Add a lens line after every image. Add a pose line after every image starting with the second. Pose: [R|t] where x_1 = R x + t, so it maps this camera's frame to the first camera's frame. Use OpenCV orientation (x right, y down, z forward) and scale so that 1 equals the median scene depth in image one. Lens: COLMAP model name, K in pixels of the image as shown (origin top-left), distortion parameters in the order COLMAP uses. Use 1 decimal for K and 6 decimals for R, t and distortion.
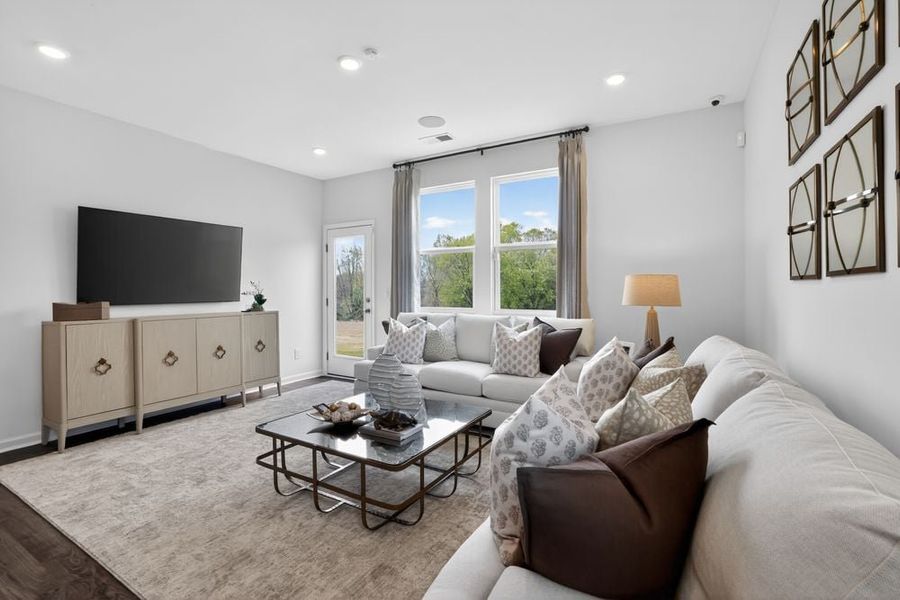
lens RADIAL K [[395.9, 0, 455.1], [0, 395.9, 292.3], [0, 0, 1]] dist [-0.046820, 0.019703]
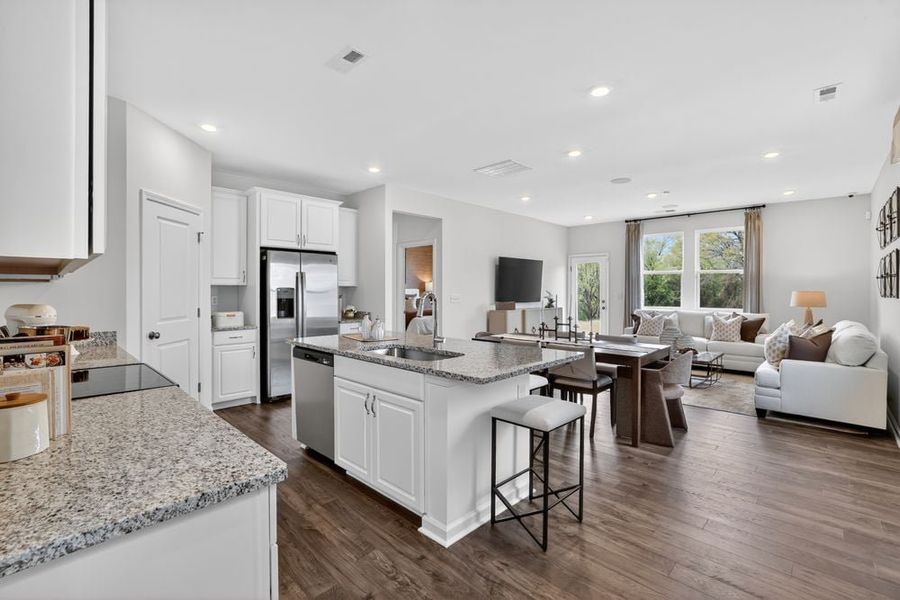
lens RADIAL K [[395.9, 0, 455.1], [0, 395.9, 292.3], [0, 0, 1]] dist [-0.046820, 0.019703]
pose [[0.969532, 0.006019, -0.244890, -0.569349], [-0.005771, 0.999982, 0.001731, -0.024233], [0.244896, -0.000265, 0.969549, -1.004753]]
